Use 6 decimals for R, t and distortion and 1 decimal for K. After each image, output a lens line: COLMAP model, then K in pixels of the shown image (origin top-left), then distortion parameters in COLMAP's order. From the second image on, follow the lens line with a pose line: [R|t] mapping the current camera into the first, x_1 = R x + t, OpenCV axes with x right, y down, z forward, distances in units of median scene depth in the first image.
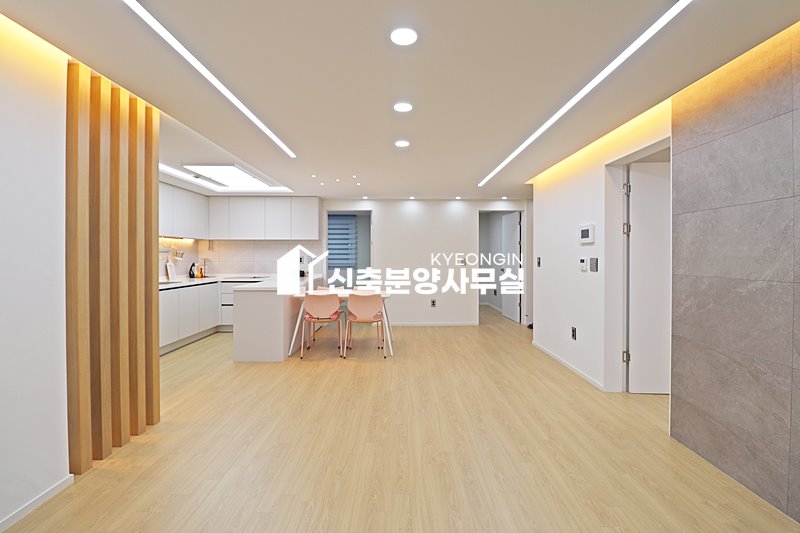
lens RADIAL K [[369.3, 0, 404.6], [0, 369.3, 258.9], [0, 0, 1]] dist [-0.000996, -0.012021]
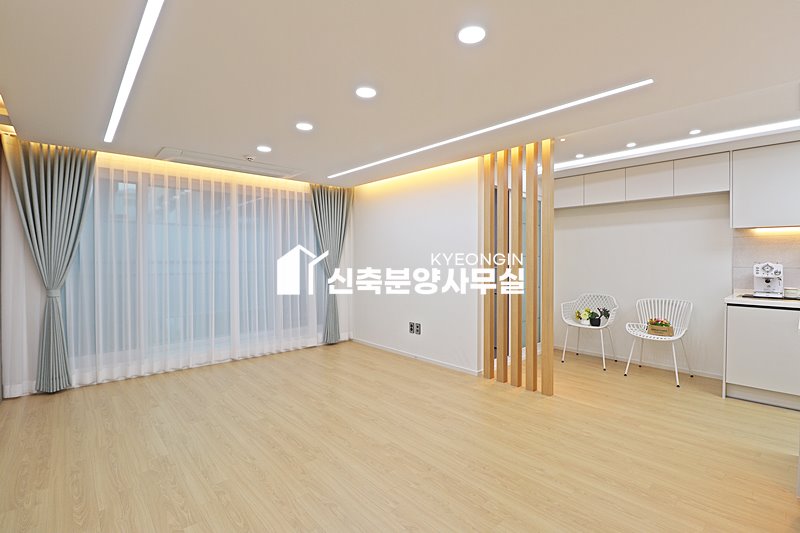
lens RADIAL K [[373.0, 0, 406.4], [0, 373.0, 260.8], [0, 0, 1]] dist [0.000868, -0.013115]
pose [[-0.748055, 0.003682, -0.663627, 0.482684], [-0.005329, 0.999919, 0.011556, -0.009692], [0.663616, 0.012181, -0.747975, 1.600584]]
